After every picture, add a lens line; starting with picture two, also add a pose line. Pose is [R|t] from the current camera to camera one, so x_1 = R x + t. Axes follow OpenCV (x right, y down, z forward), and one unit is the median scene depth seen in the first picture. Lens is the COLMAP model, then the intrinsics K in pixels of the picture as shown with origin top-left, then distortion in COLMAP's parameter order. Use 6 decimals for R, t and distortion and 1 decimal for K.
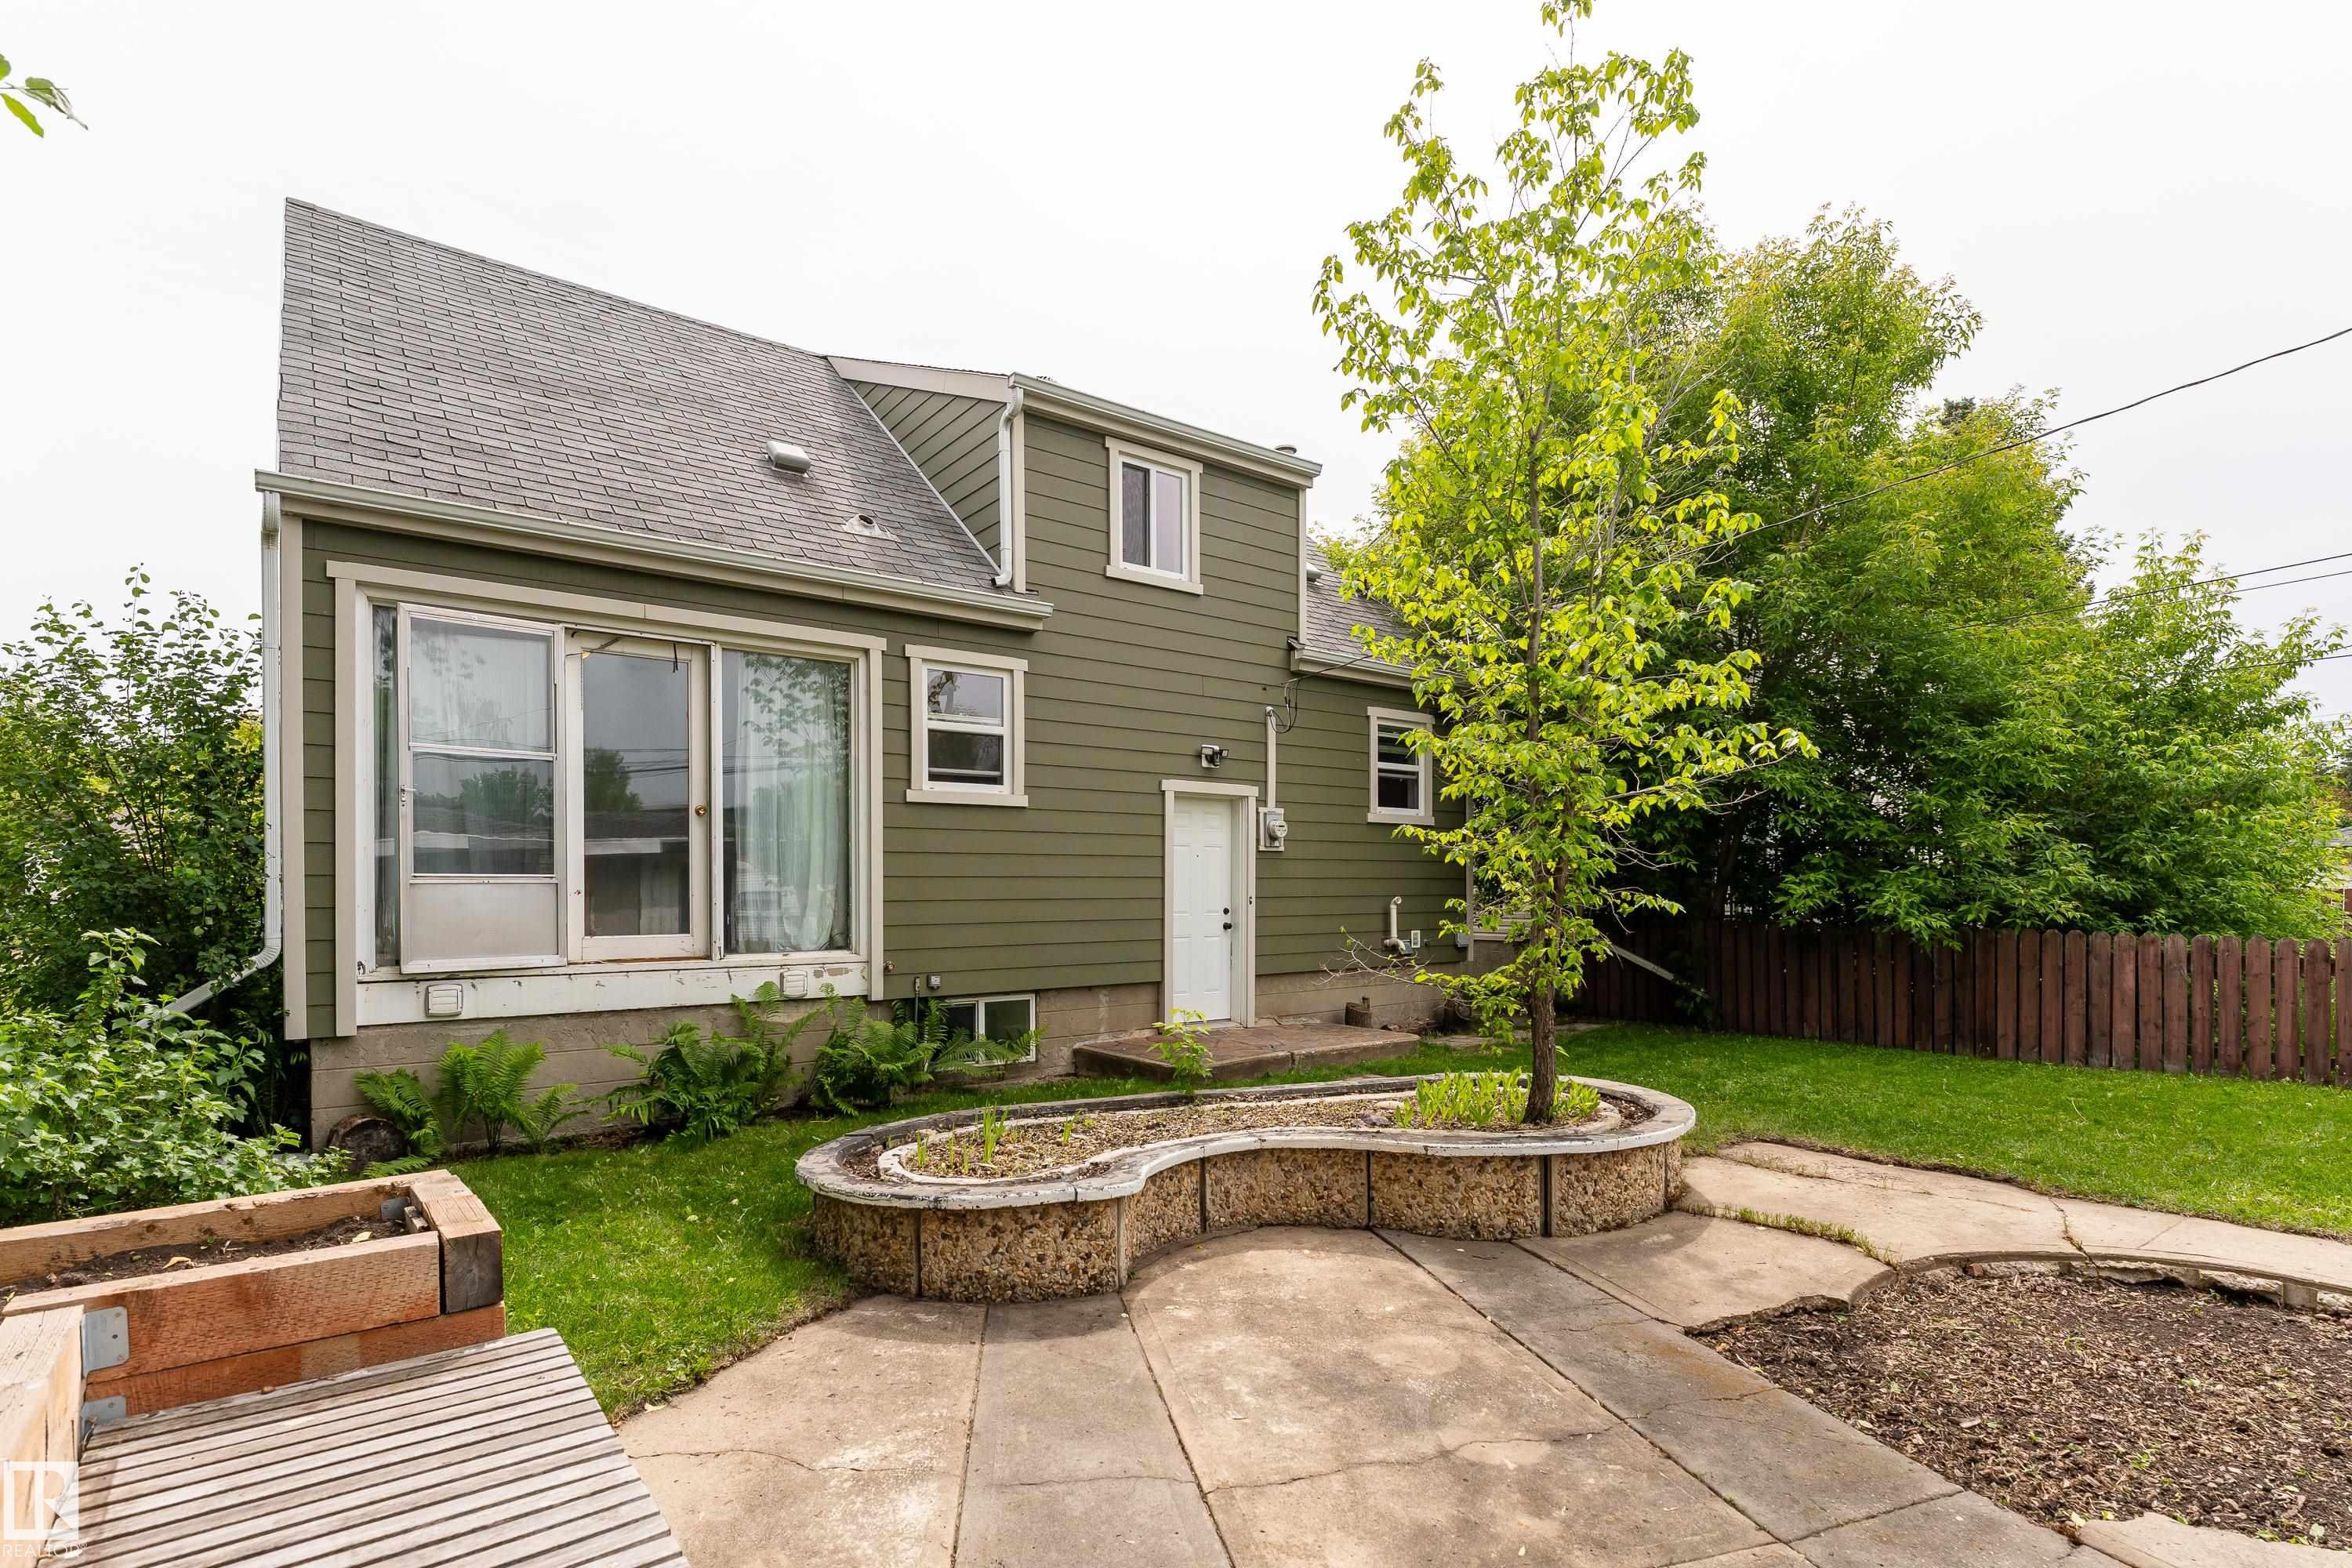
lens RADIAL K [[1158.2, 0, 1173.6], [0, 1158.2, 910.9], [0, 0, 1]] dist [-0.001385, -0.001727]
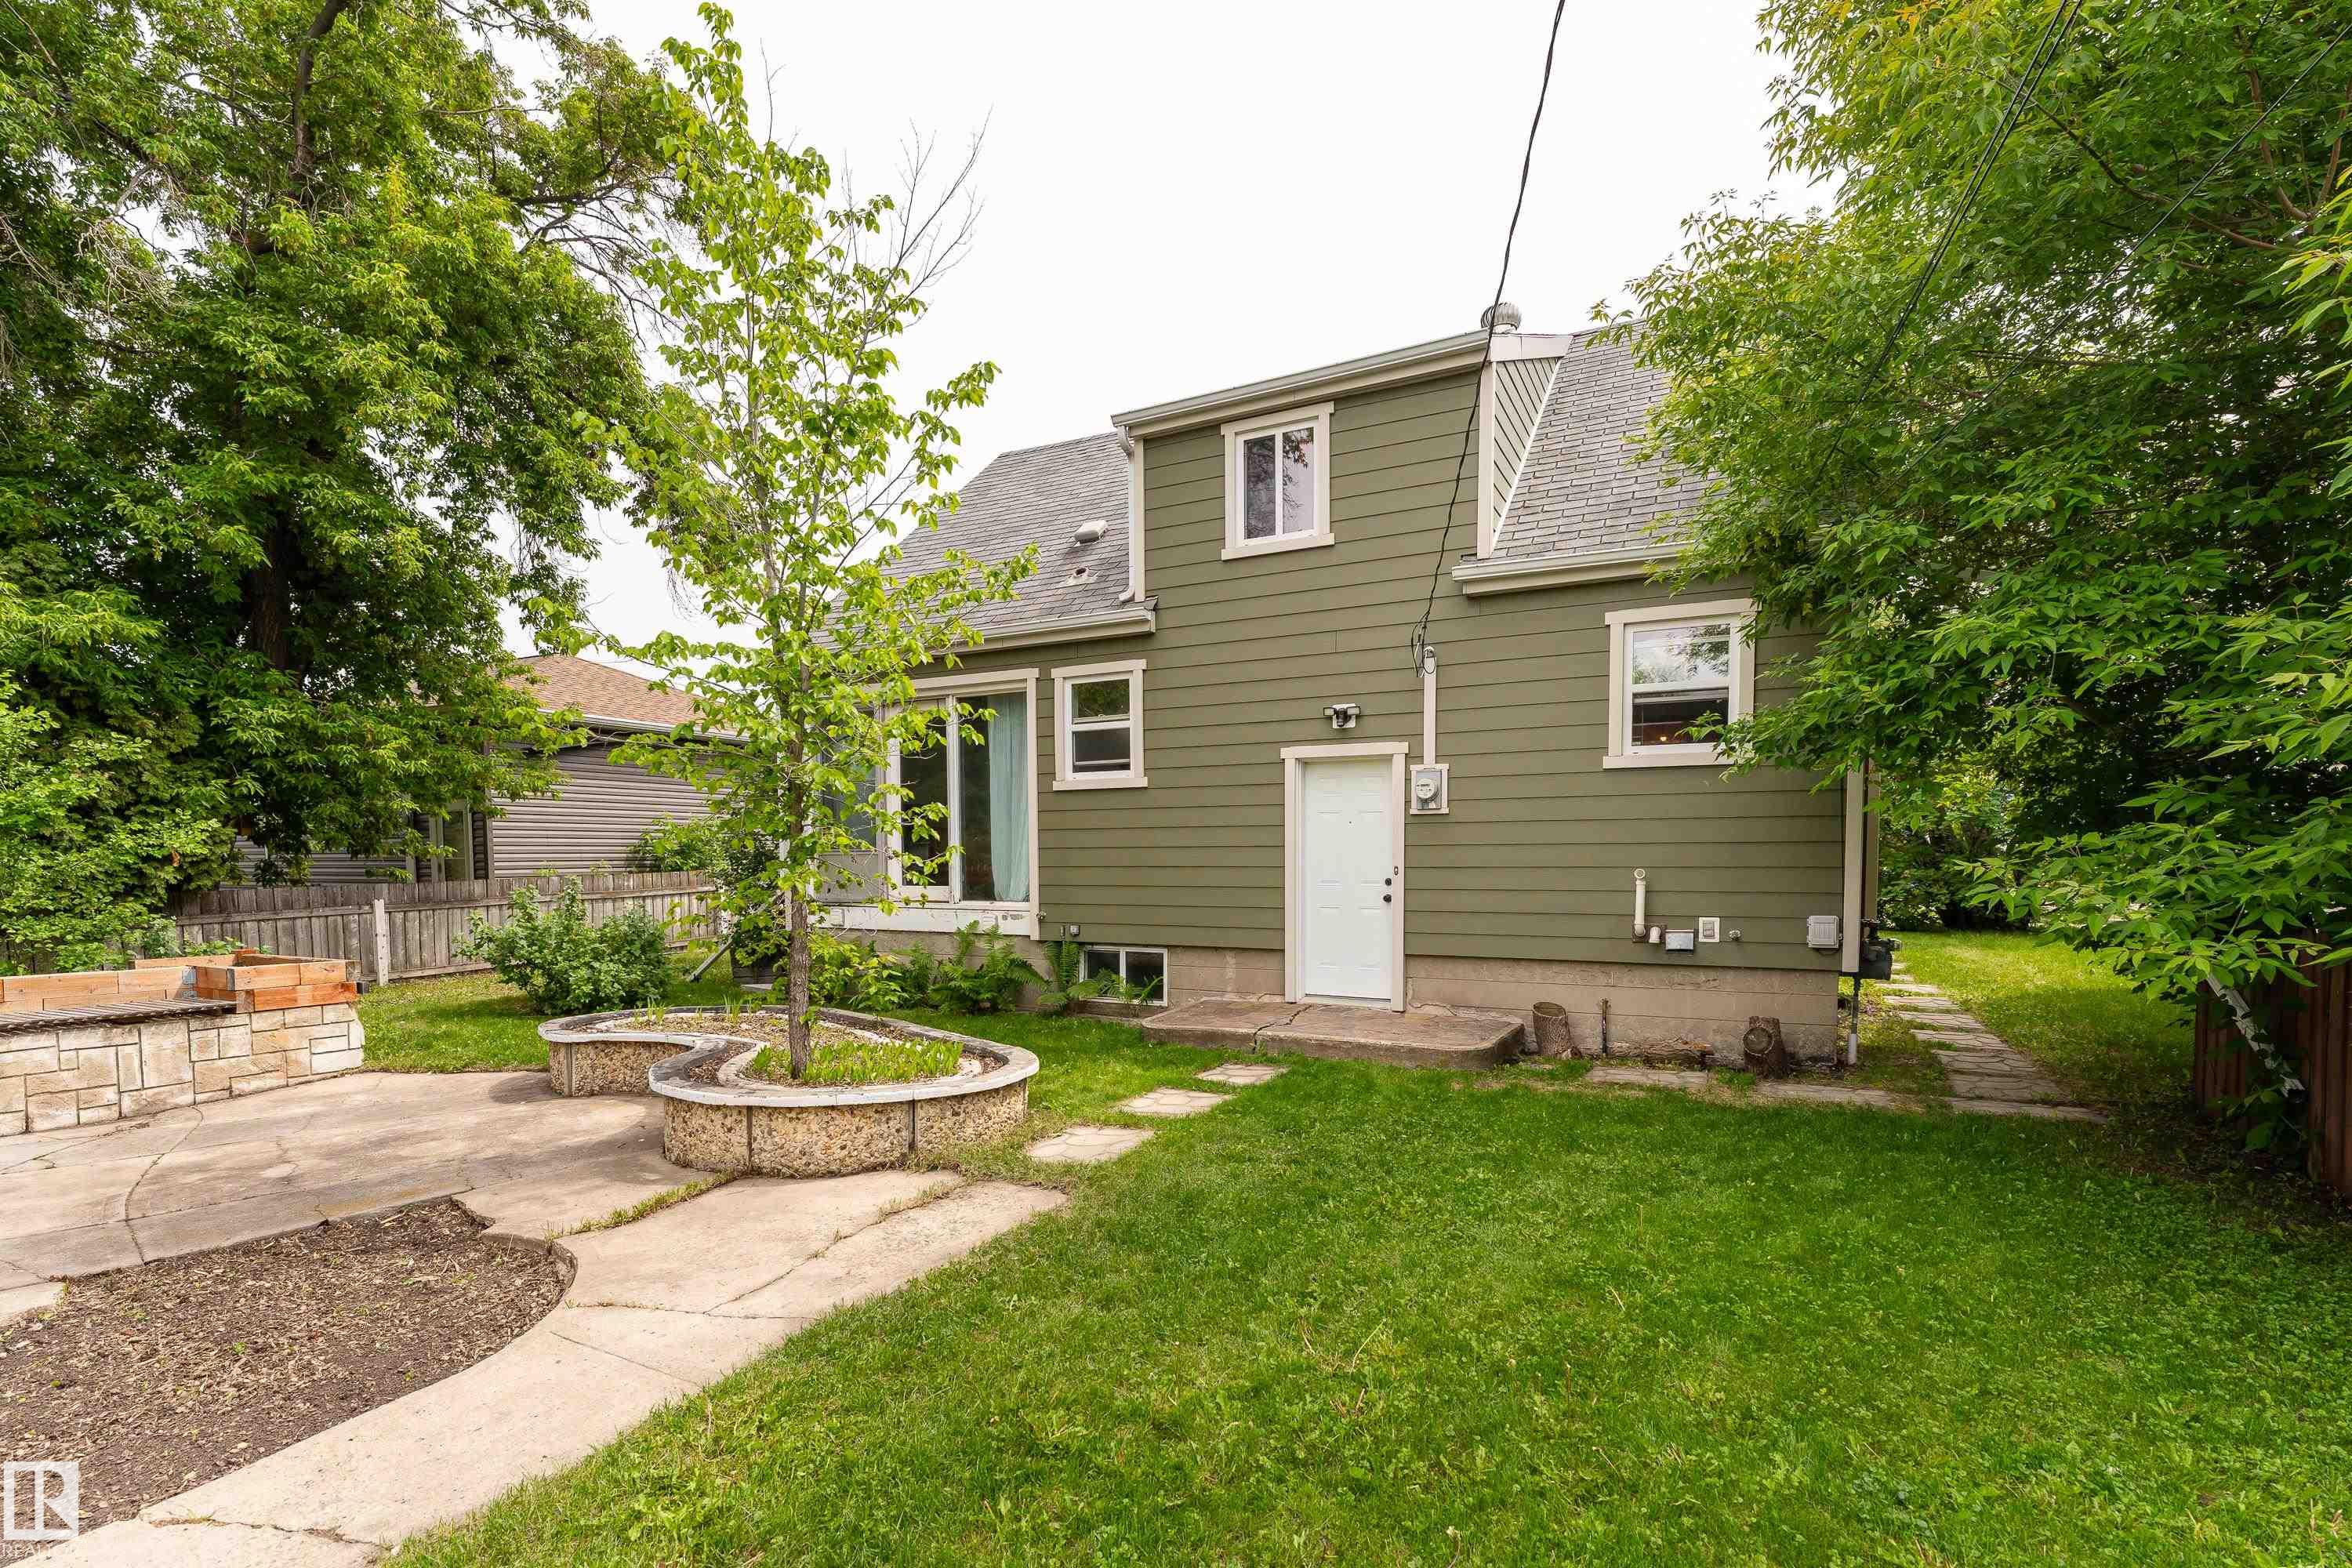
lens RADIAL K [[1064.1, 0, 1154.1], [0, 1064.1, 923.5], [0, 0, 1]] dist [-0.000738, -0.002307]
pose [[0.418028, 0.059893, -0.906457, 1.203704], [-0.014123, 0.998132, 0.059437, -0.023199], [0.908324, -0.012045, 0.418093, 0.790500]]
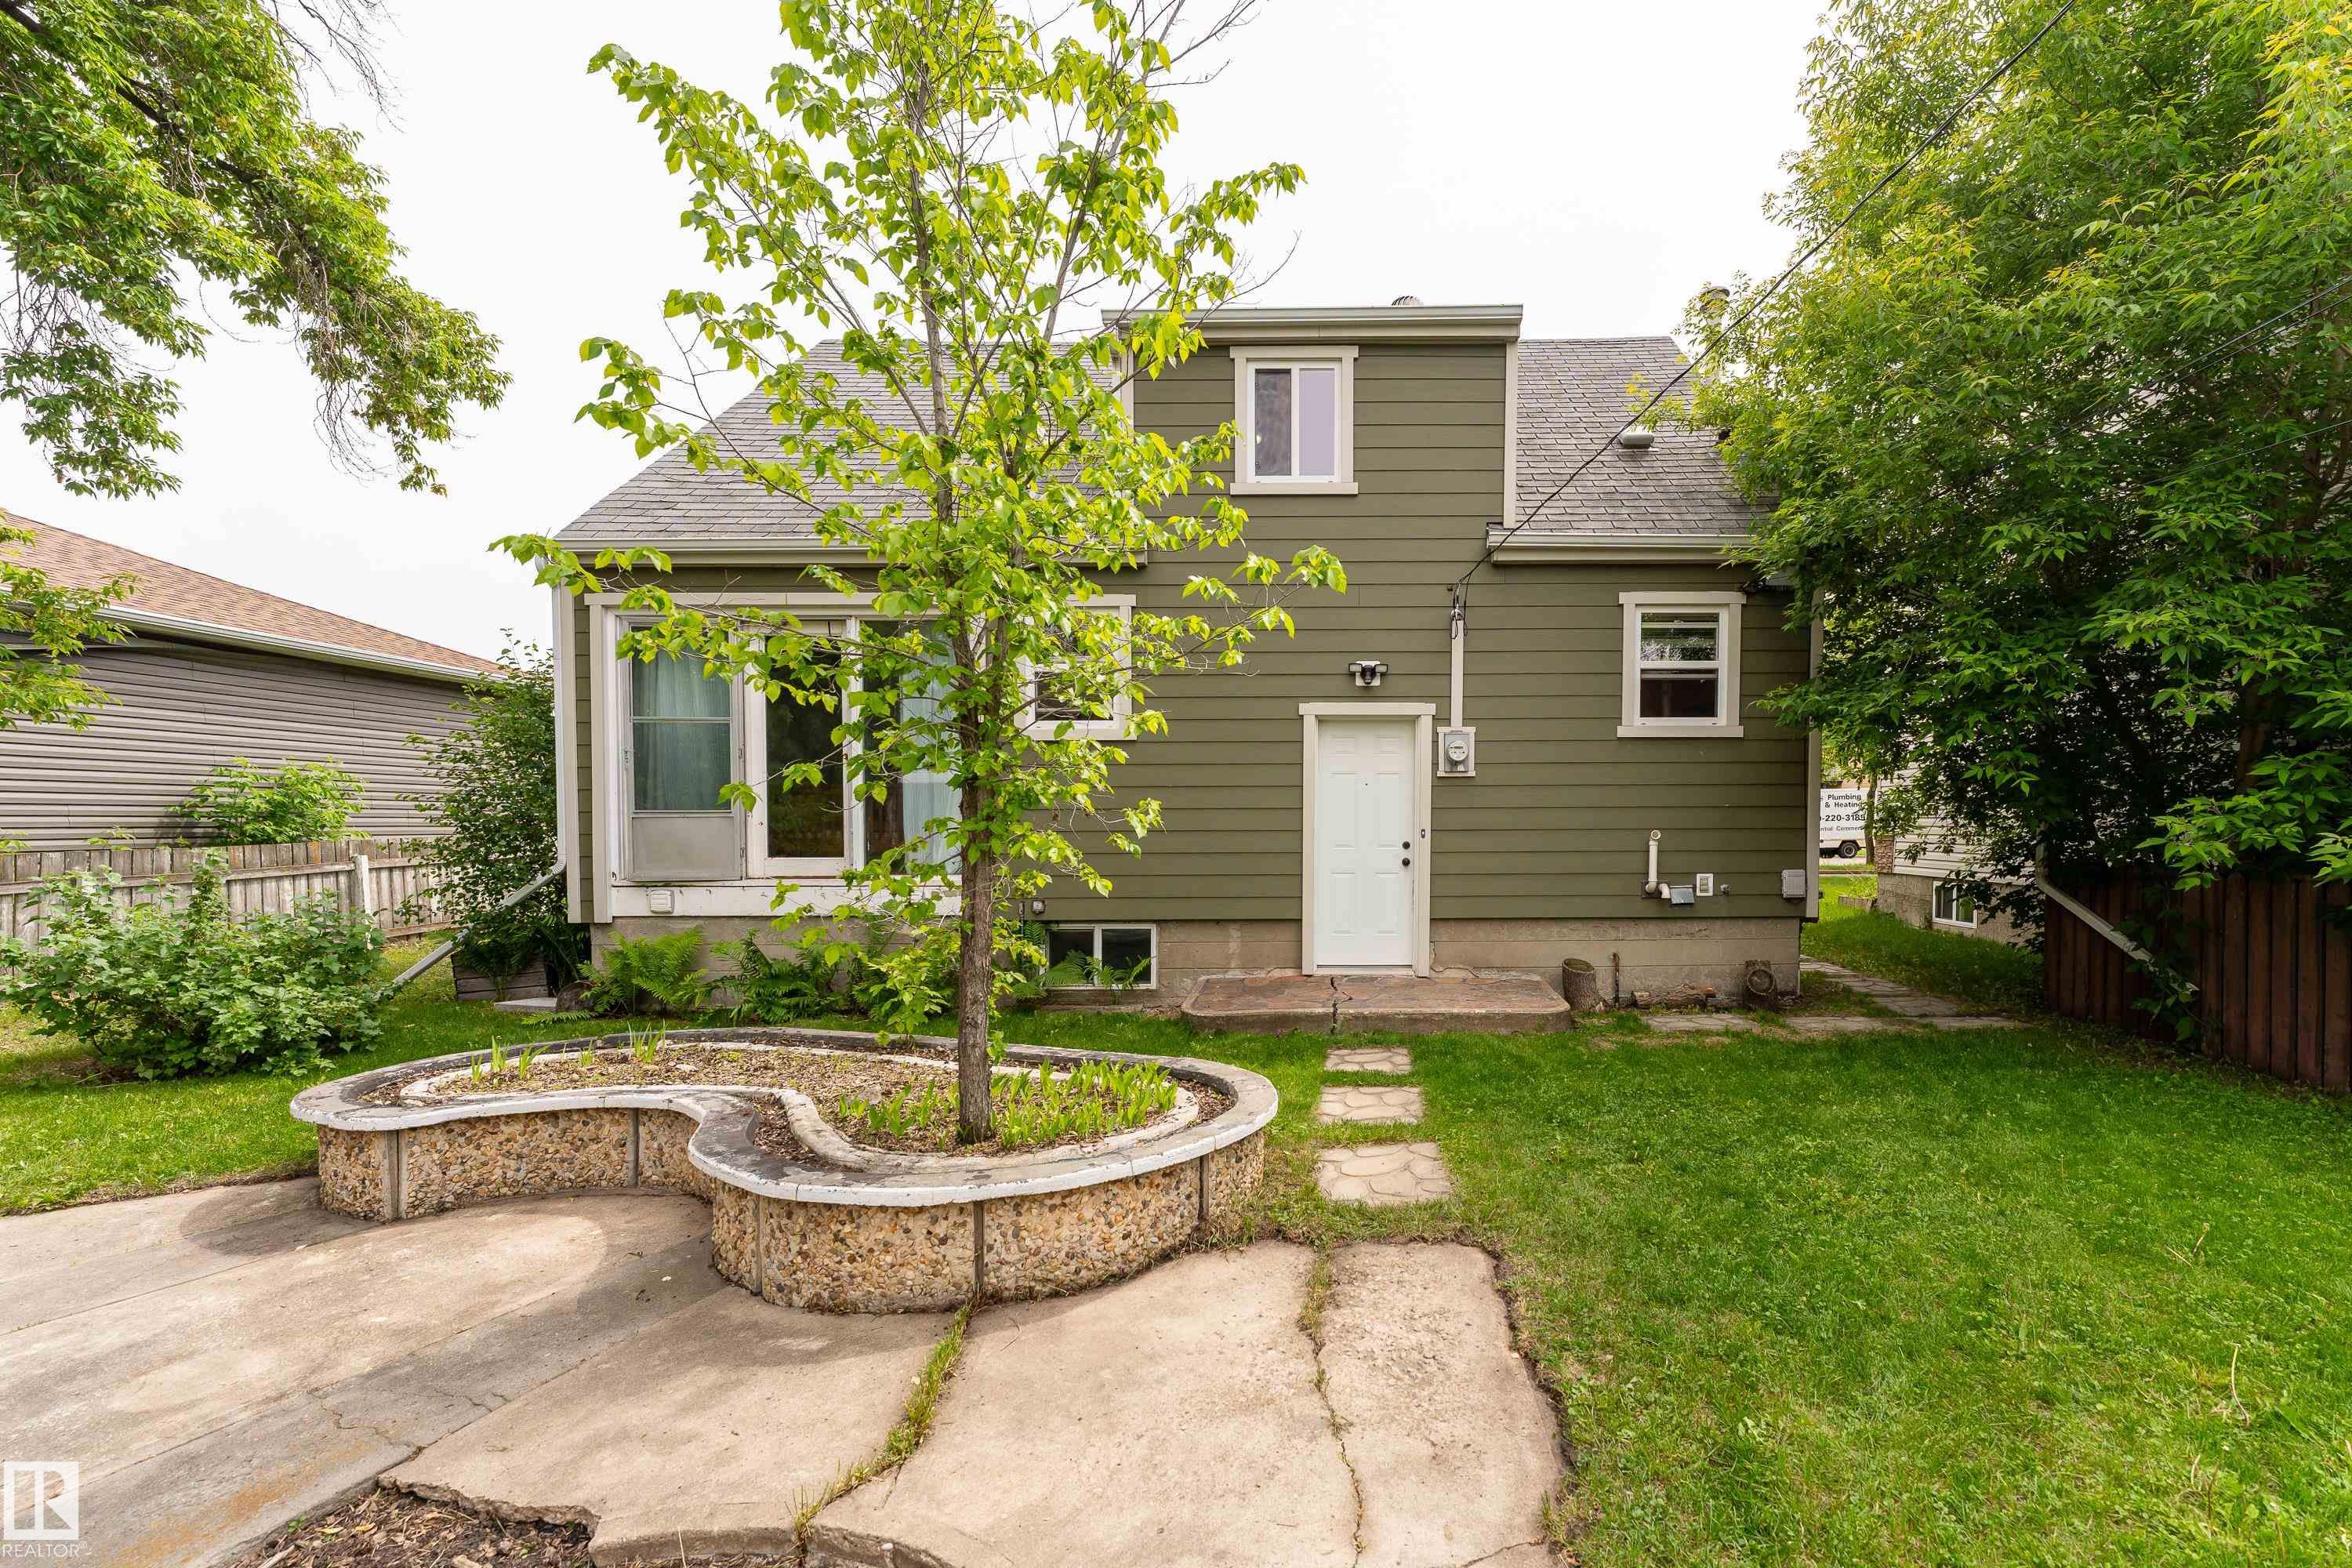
lens RADIAL K [[1008.6, 0, 1302.2], [0, 1008.6, 865.5], [0, 0, 1]] dist [-0.001417, 0.000329]
pose [[0.789540, 0.026508, -0.613127, 0.757597], [-0.010473, 0.999503, 0.029726, -0.010657], [0.613610, -0.017049, 0.789425, 0.549844]]
